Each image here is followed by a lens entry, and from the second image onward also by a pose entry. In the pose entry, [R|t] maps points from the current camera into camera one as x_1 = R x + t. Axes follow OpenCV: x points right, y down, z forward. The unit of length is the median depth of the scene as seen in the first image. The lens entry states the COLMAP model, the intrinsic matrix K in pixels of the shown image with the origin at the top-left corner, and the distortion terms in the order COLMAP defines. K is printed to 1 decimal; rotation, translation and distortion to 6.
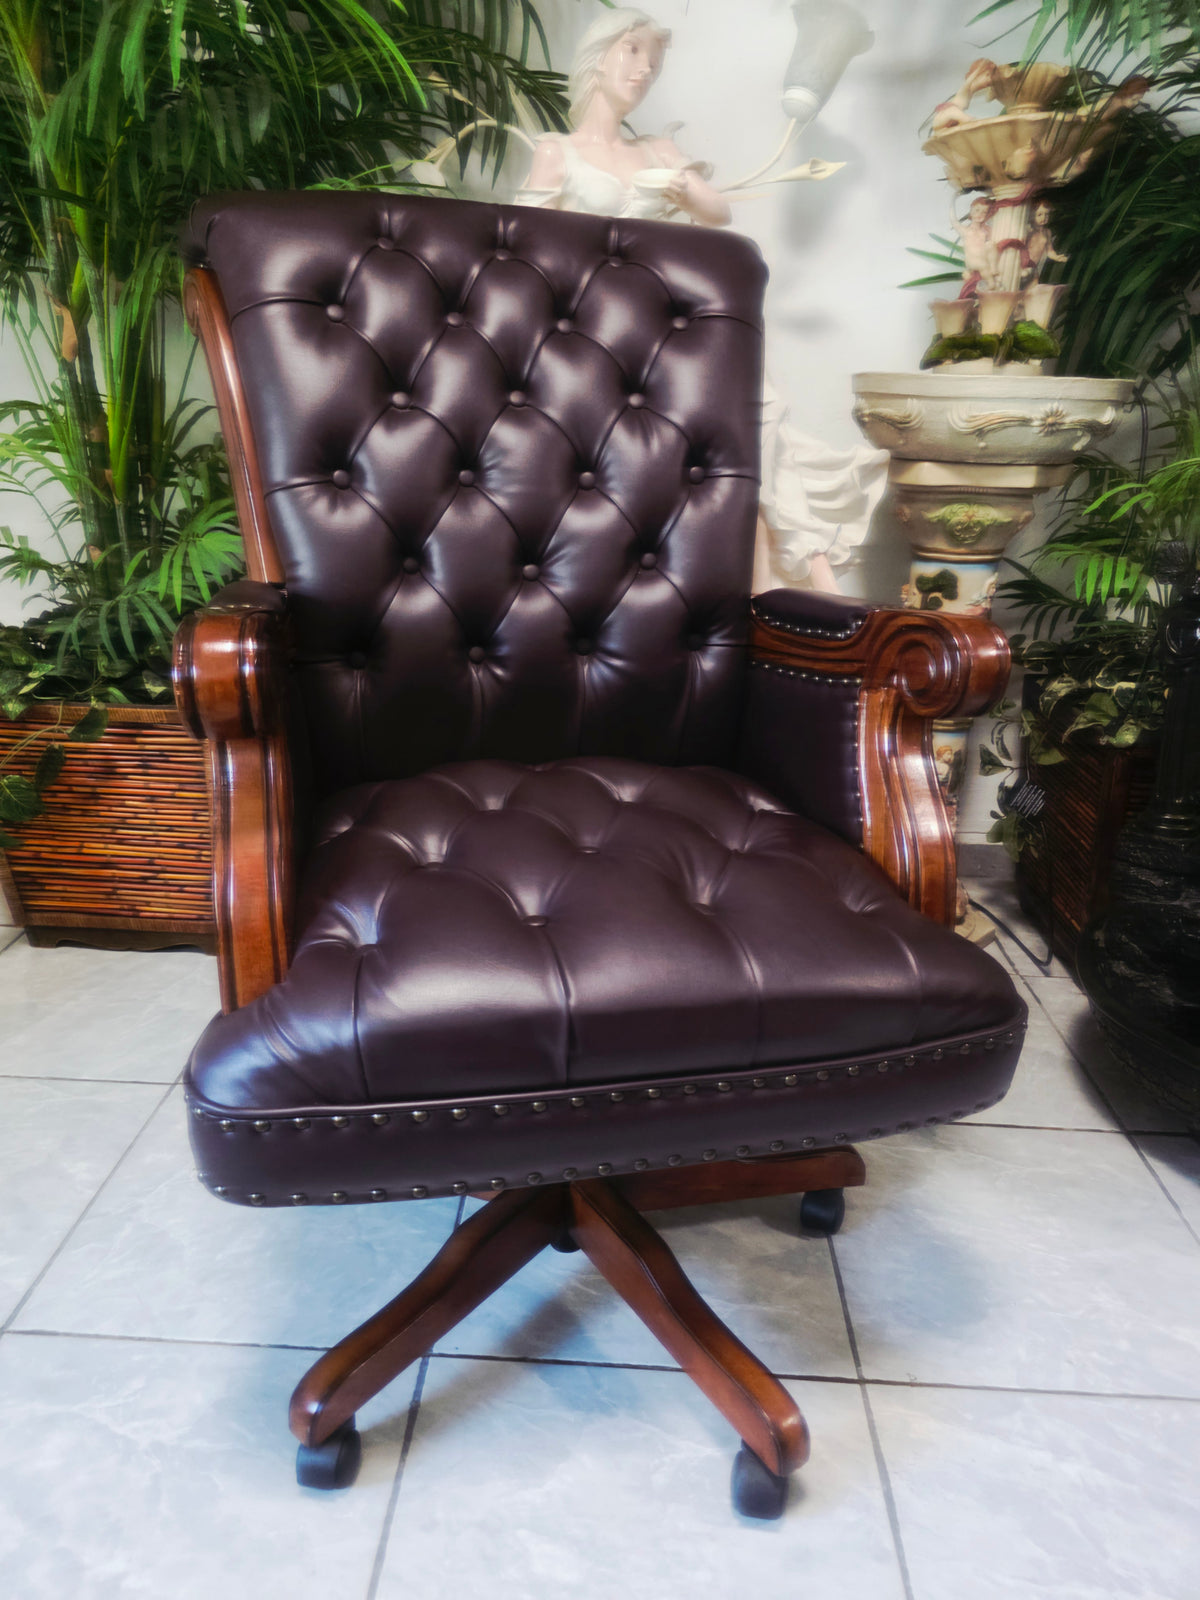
lens RADIAL K [[1092.1, 0, 589.9], [0, 1092.1, 810.9], [0, 0, 1]] dist [0.036362, -0.037449]
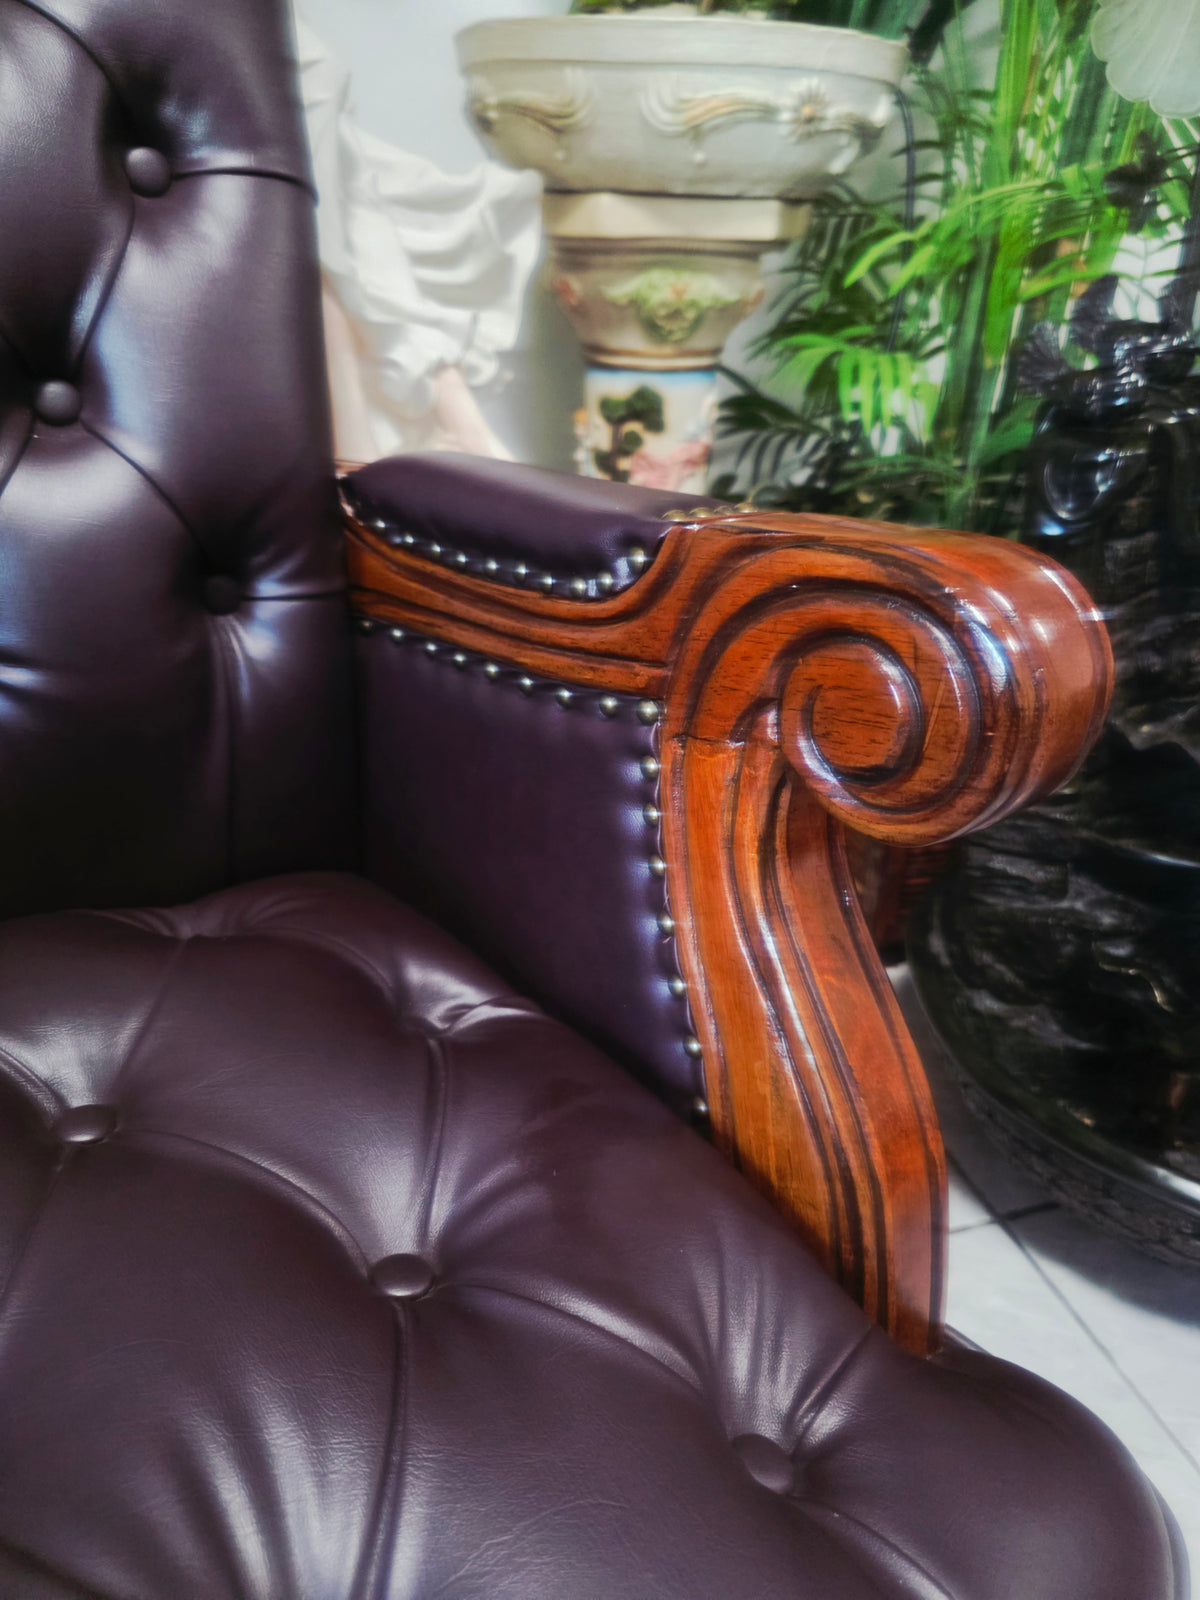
lens RADIAL K [[1108.5, 0, 582.6], [0, 1108.5, 805.2], [0, 0, 1]] dist [0.019560, -0.021530]
pose [[0.938830, -0.163354, 0.303171, 0.069194], [0.117946, 0.979619, 0.162592, -0.105619], [-0.323552, -0.116888, 0.938963, 0.443820]]
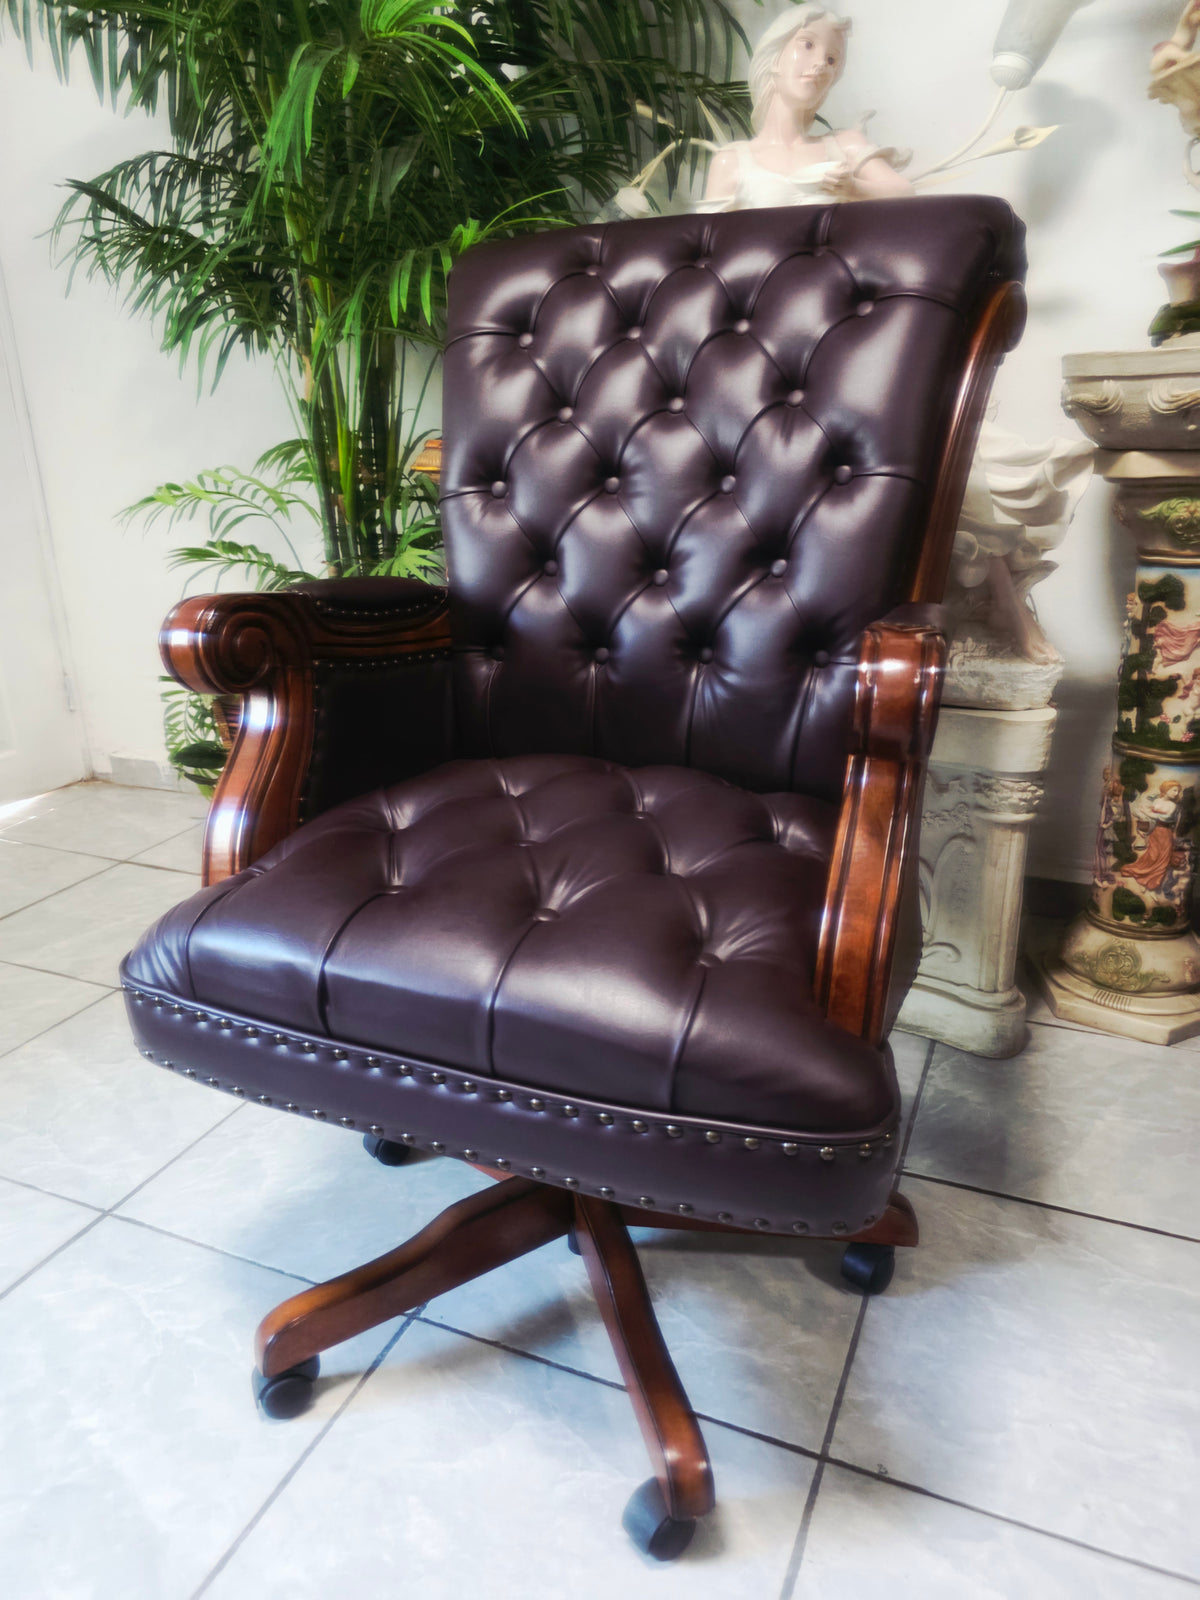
lens RADIAL K [[1092.1, 0, 593.8], [0, 1092.1, 808.1], [0, 0, 1]] dist [0.036362, -0.037449]
pose [[0.931035, 0.069143, -0.358320, 0.257685], [-0.077155, 0.996986, -0.008091, 0.004015], [0.356680, 0.035179, 0.933564, 0.046673]]
